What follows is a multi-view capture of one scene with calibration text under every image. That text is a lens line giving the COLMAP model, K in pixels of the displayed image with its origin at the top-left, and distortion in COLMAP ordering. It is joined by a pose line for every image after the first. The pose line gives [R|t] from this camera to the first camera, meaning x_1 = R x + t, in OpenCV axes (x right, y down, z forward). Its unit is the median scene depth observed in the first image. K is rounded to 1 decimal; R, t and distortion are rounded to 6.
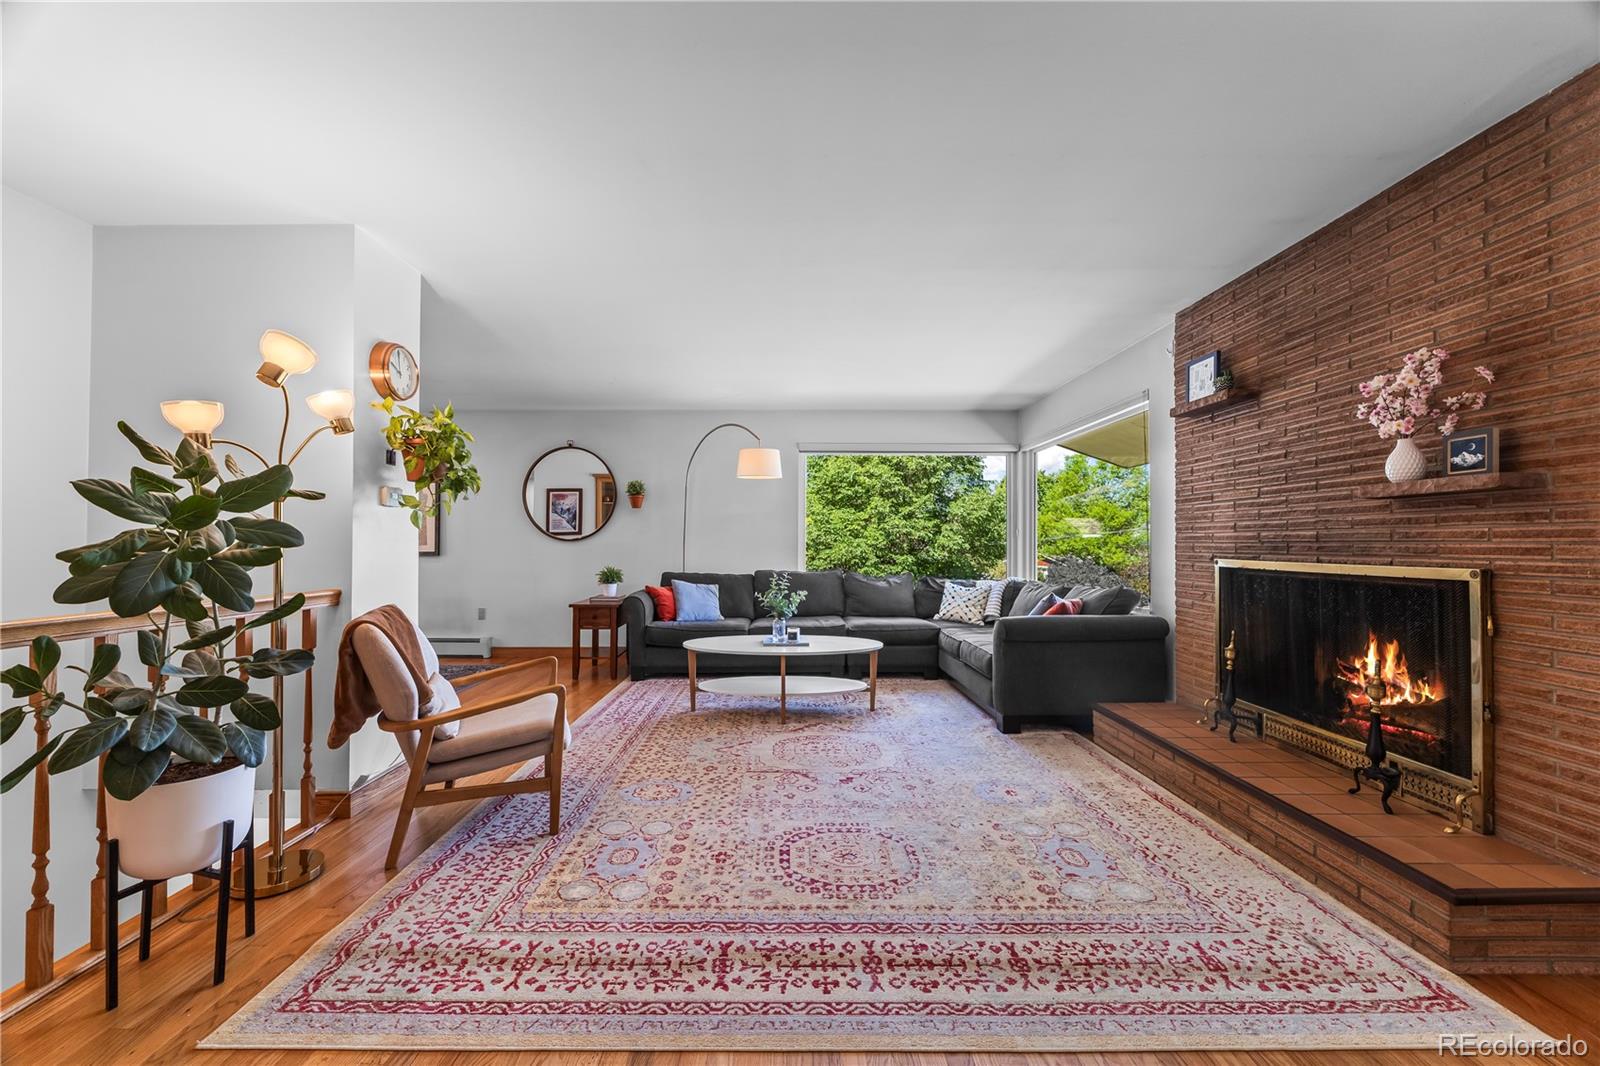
lens RADIAL K [[609.5, 0, 797.8], [0, 609.5, 535.5], [0, 0, 1]] dist [-0.002481, -0.000201]
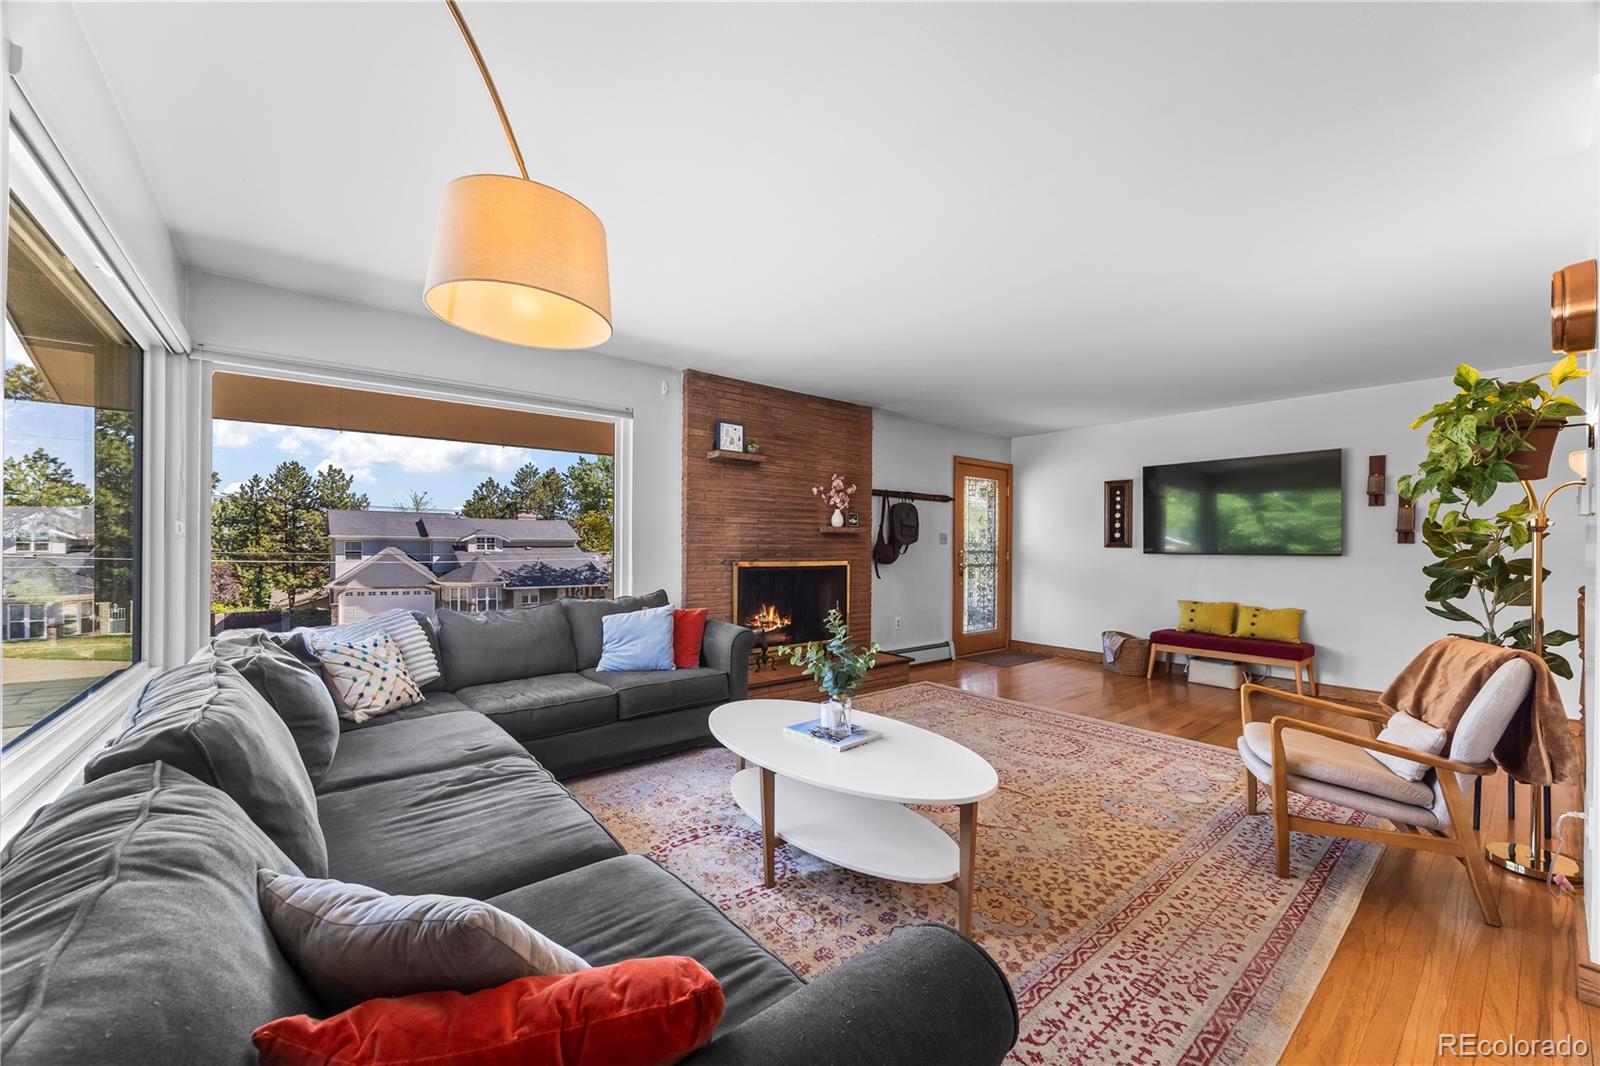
lens RADIAL K [[609.5, 0, 802.6], [0, 609.5, 546.2], [0, 0, 1]] dist [-0.002481, -0.000201]
pose [[-0.617149, -0.005399, 0.786827, -0.650172], [-0.018063, 0.999810, -0.007307, 0.008114], [-0.786639, -0.018722, -0.617130, 1.995442]]
